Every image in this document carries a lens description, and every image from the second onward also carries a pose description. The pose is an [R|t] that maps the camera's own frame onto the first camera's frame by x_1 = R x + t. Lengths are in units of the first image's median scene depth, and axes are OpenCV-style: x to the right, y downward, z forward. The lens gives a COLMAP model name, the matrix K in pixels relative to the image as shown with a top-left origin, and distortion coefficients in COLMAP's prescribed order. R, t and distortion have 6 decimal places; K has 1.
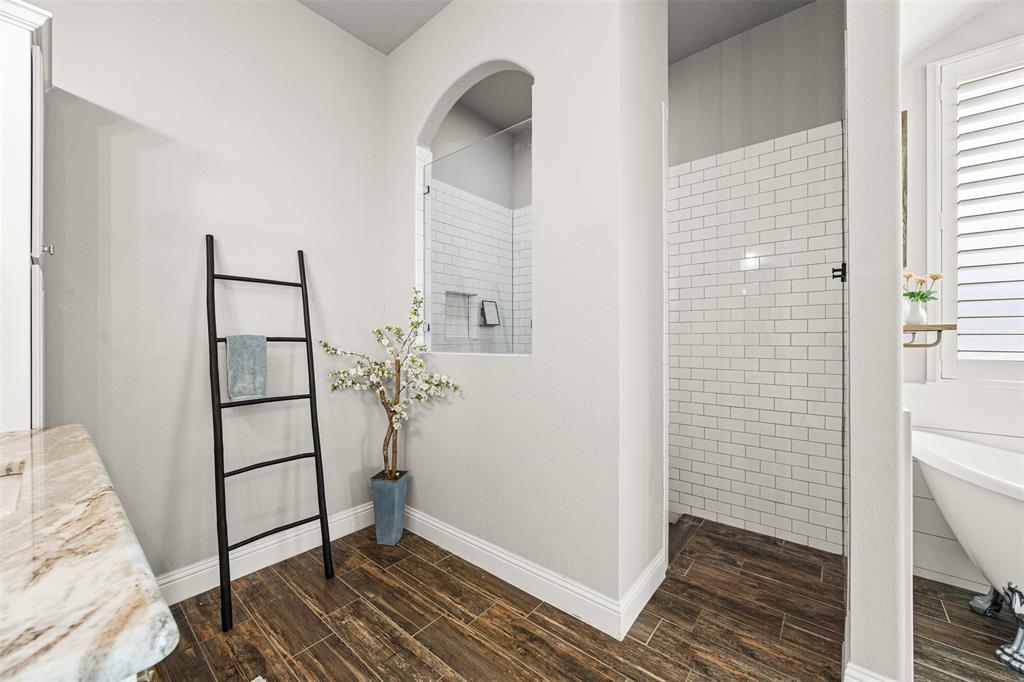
lens RADIAL K [[393.5, 0, 511.9], [0, 393.5, 337.8], [0, 0, 1]] dist [-0.000510, -0.000052]
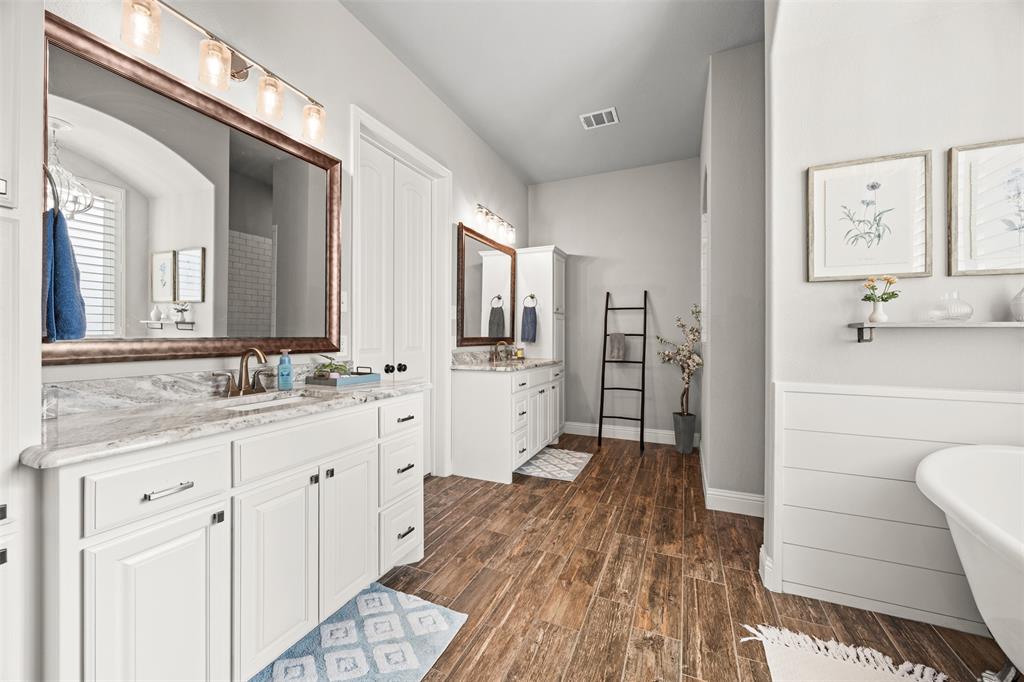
lens RADIAL K [[393.5, 0, 510.6], [0, 393.5, 336.9], [0, 0, 1]] dist [-0.000510, -0.000052]
pose [[0.278308, 0.004574, -0.960481, 1.393253], [-0.002729, 0.999988, 0.003972, 0.008863], [0.960488, 0.001516, 0.278317, -0.255768]]
